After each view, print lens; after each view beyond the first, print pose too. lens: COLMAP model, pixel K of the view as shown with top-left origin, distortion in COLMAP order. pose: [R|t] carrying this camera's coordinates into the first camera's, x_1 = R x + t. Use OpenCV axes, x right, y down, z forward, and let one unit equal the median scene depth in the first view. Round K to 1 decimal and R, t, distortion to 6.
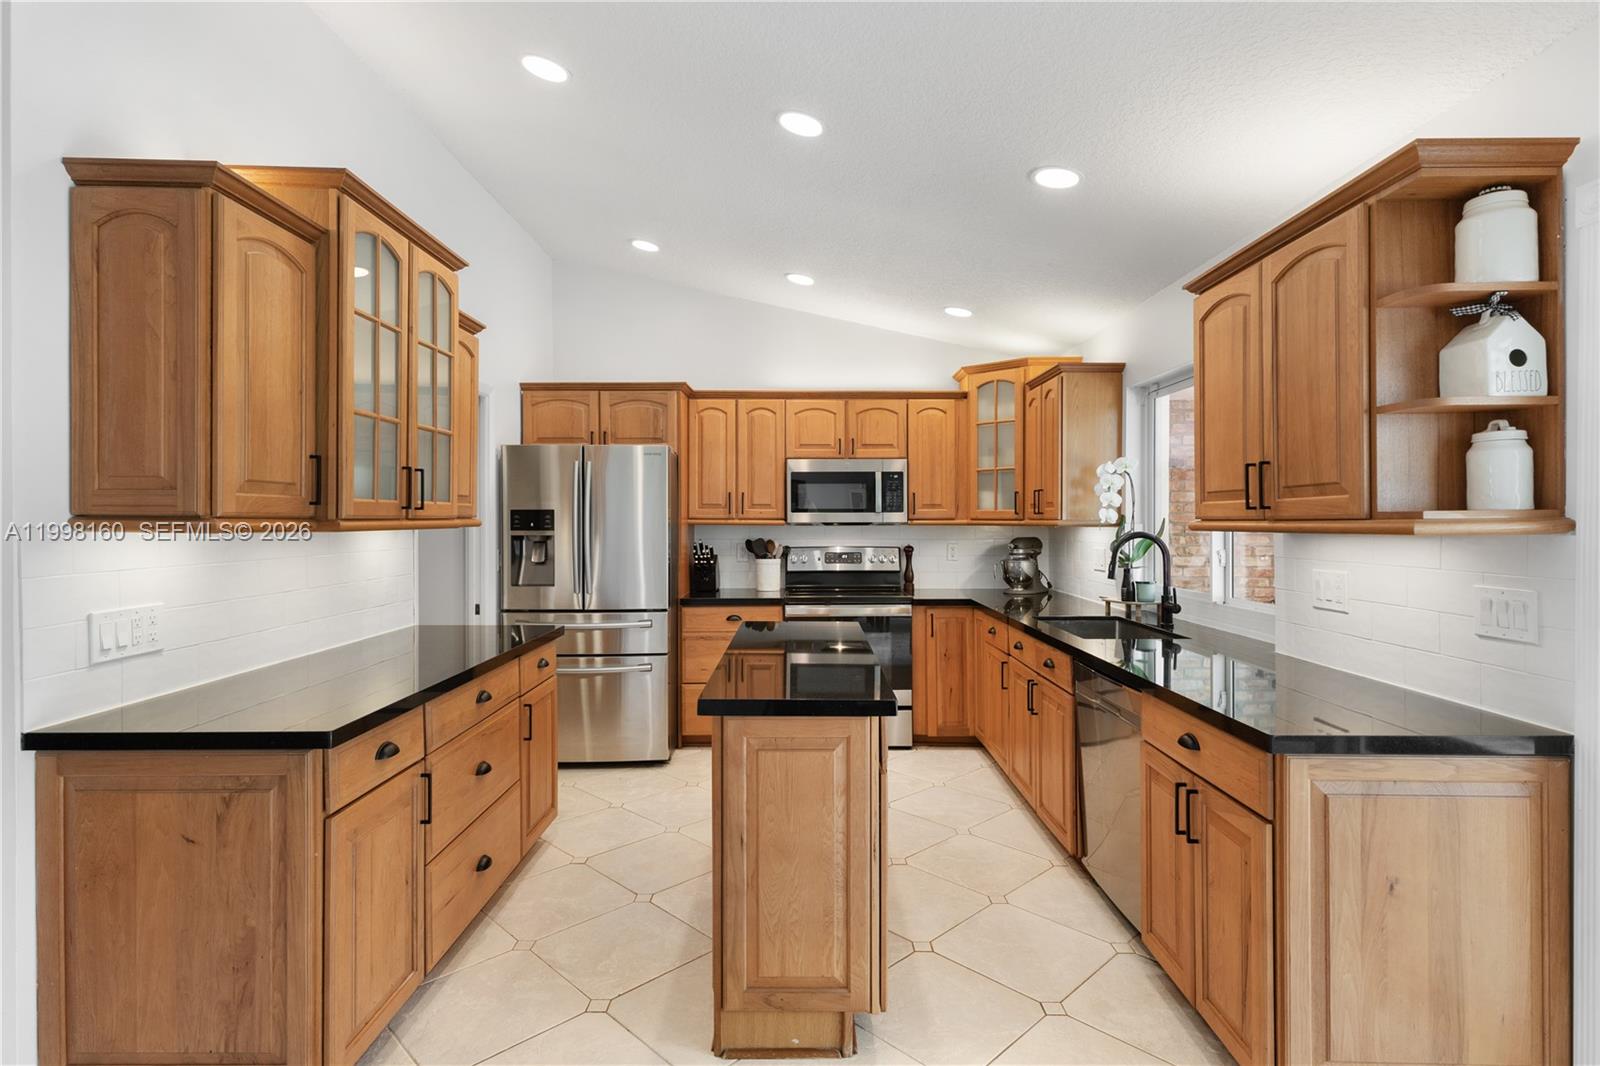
lens RADIAL K [[818.6, 0, 804.8], [0, 818.6, 526.6], [0, 0, 1]] dist [0.020985, -0.000609]
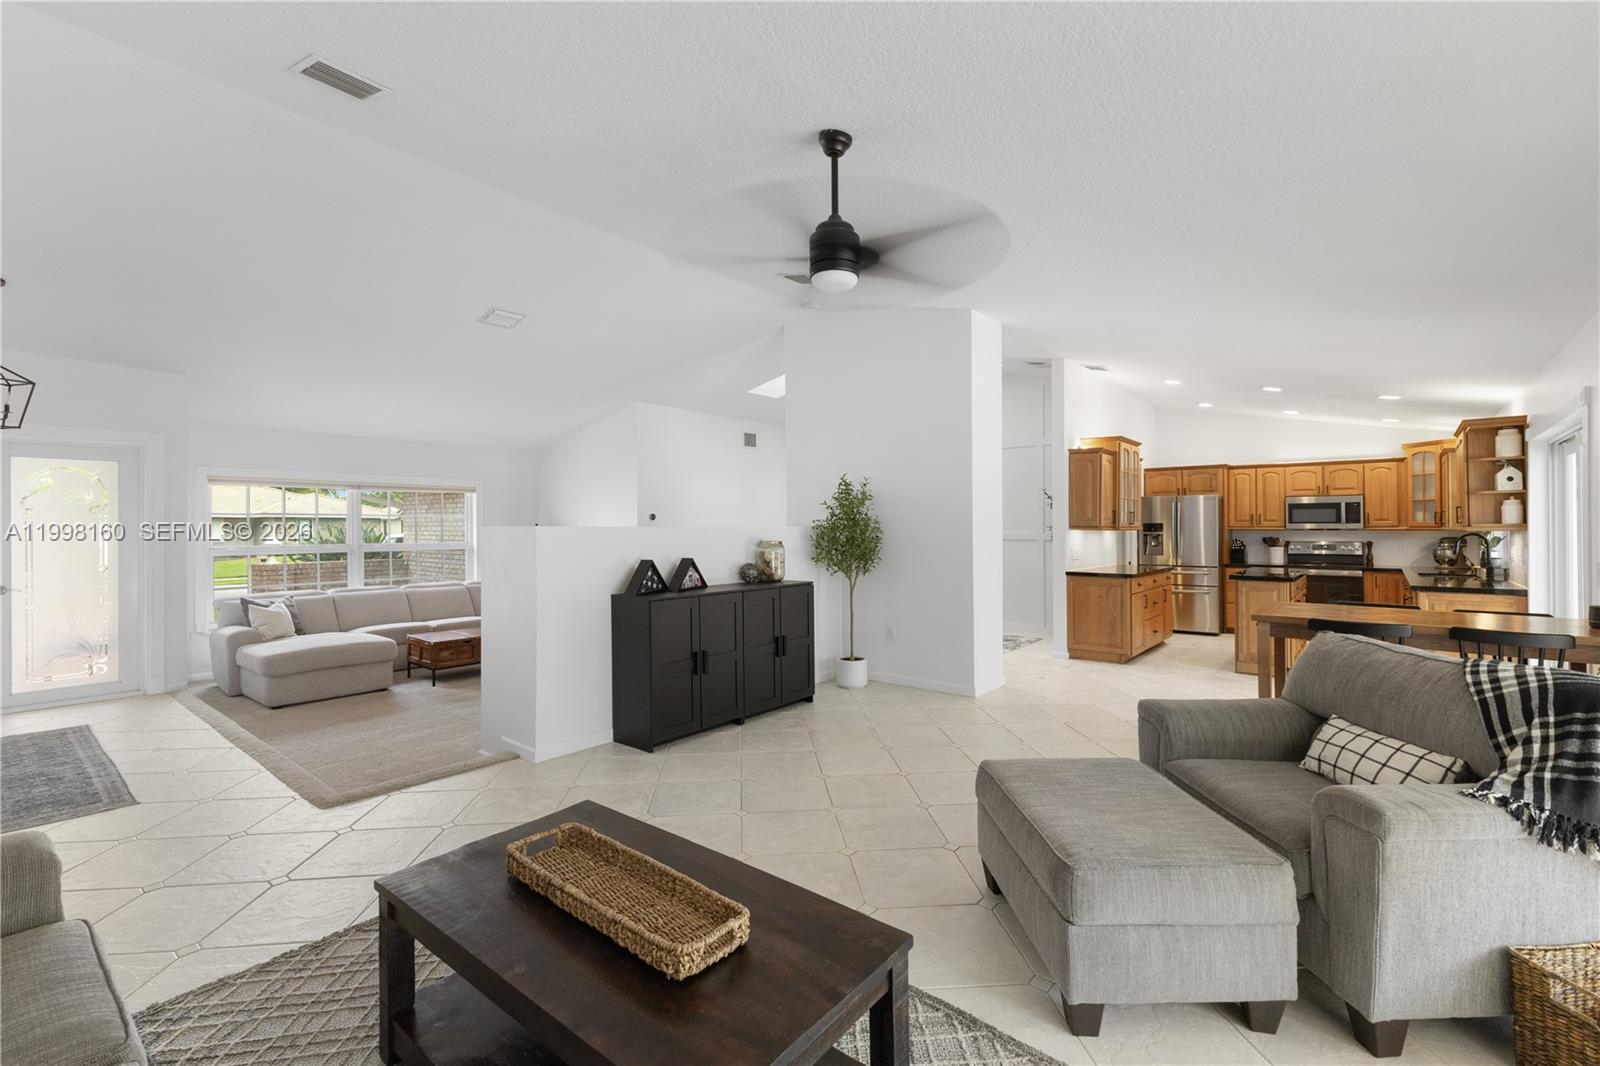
lens RADIAL K [[707.2, 0, 804.5], [0, 707.2, 520.6], [0, 0, 1]] dist [0.012300, -0.000392]
pose [[0.771695, -0.007254, -0.635951, 0.189806], [-0.004626, 0.999844, -0.017019, 0.011025], [0.635976, 0.016076, 0.771542, -1.180059]]
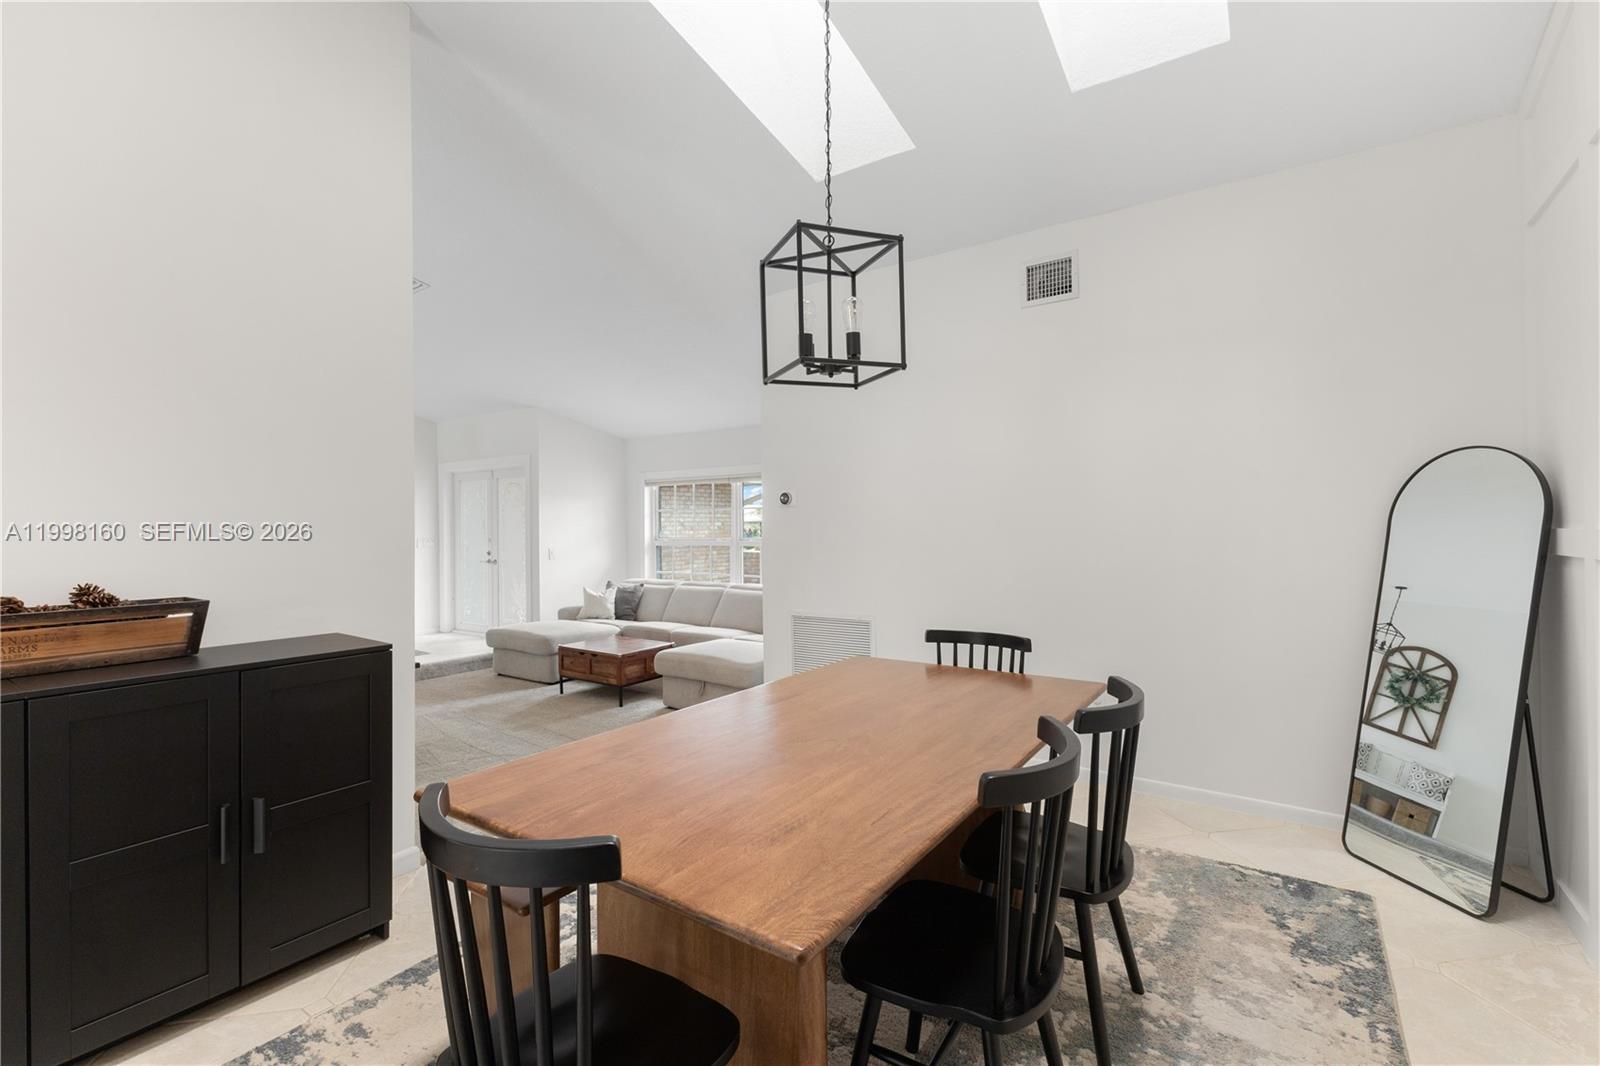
lens RADIAL K [[689.1, 0, 800.0], [0, 689.1, 533.0], [0, 0, 1]] dist [0.000474, 0.000023]
pose [[-0.556913, 0.015621, -0.830424, -0.493189], [0.000980, 0.999835, 0.018151, 0.002631], [0.830571, 0.009295, -0.556836, 0.552172]]
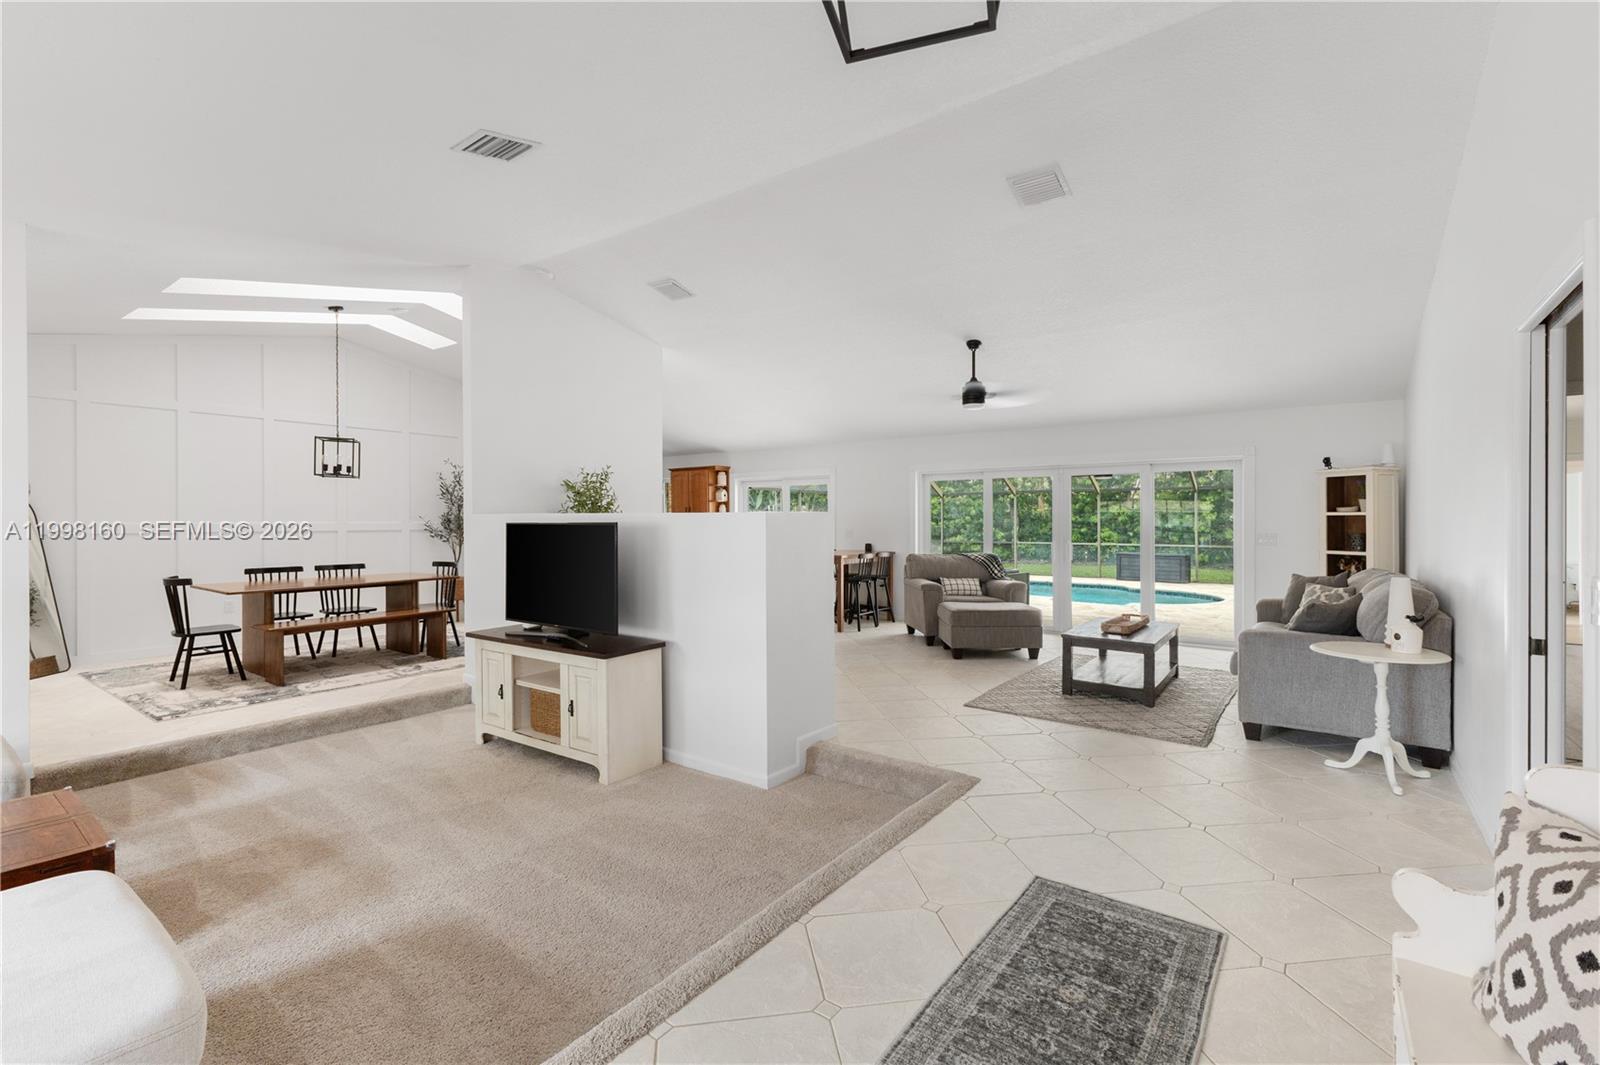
lens RADIAL K [[699.6, 0, 798.9], [0, 699.6, 512.1], [0, 0, 1]] dist [0.015833, 0.000126]
pose [[0.596065, 0.008151, 0.802895, -1.419132], [0.008141, 0.999836, -0.016194, 0.018543], [-0.802895, 0.016189, 0.595901, -1.224775]]
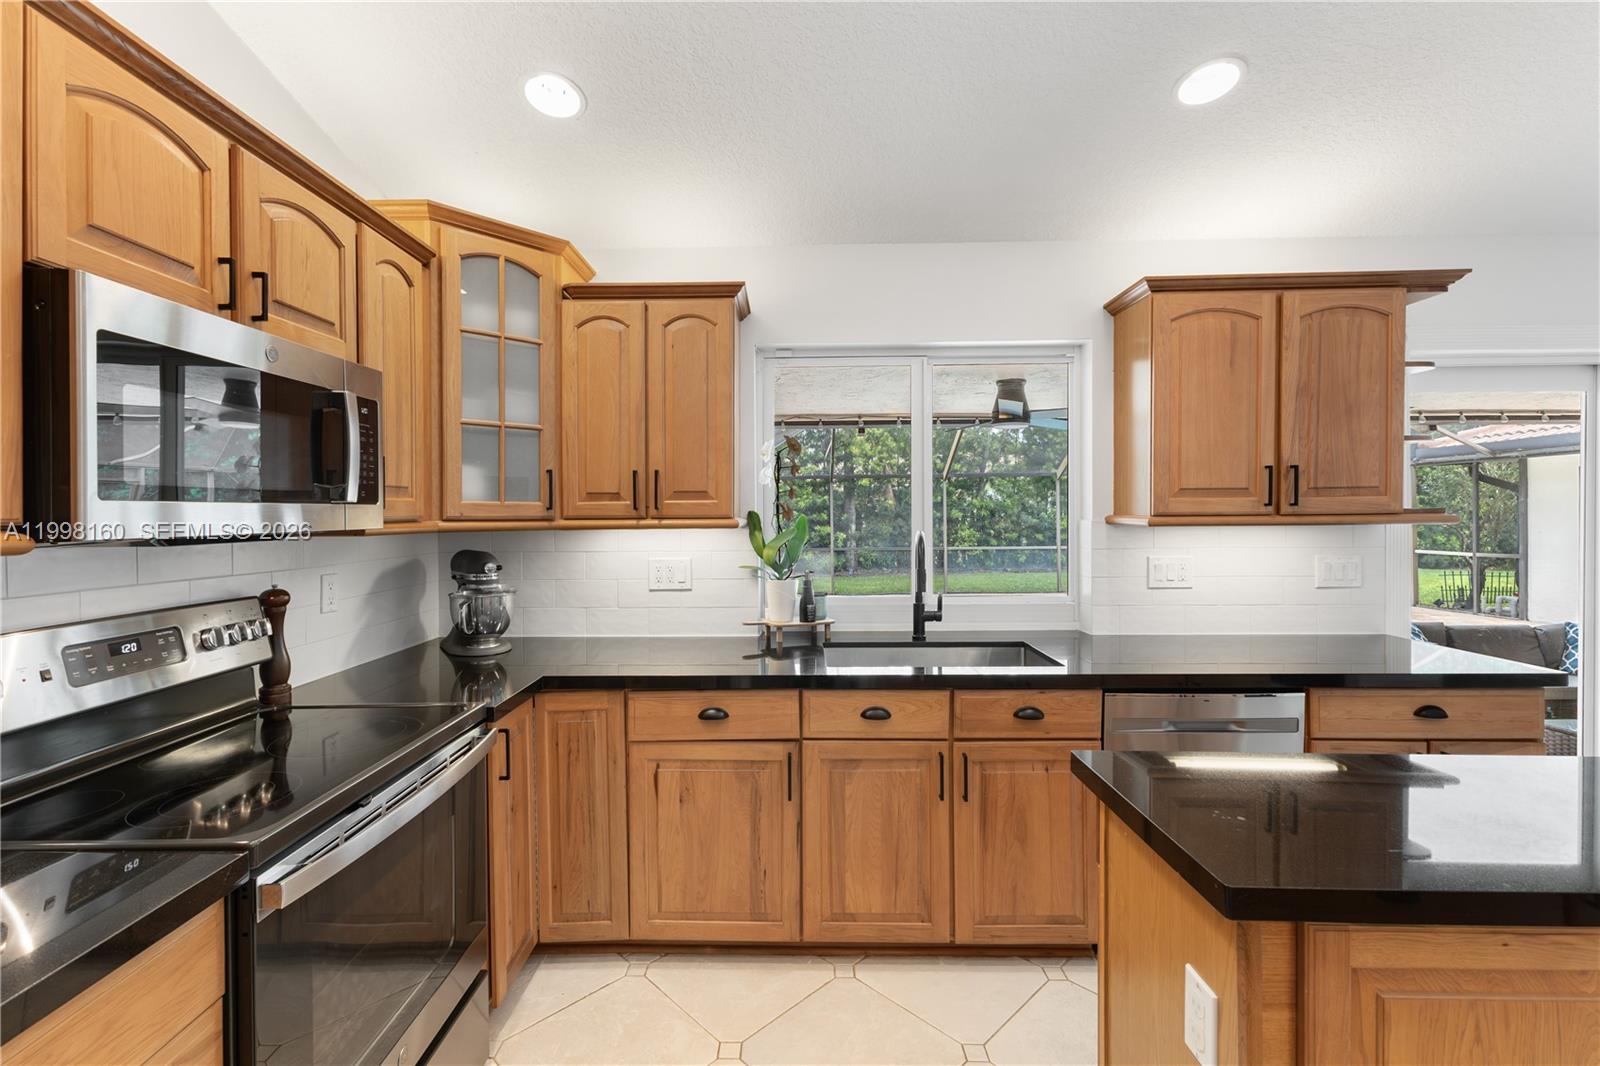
lens RADIAL K [[698.5, 0, 777.1], [0, 698.5, 519.8], [0, 0, 1]] dist [-0.000776, -0.000098]
pose [[0.022203, -0.008356, 0.999719, -0.230607], [0.015692, 0.999845, 0.008008, -0.010426], [-0.999630, 0.015510, 0.022331, 0.857927]]
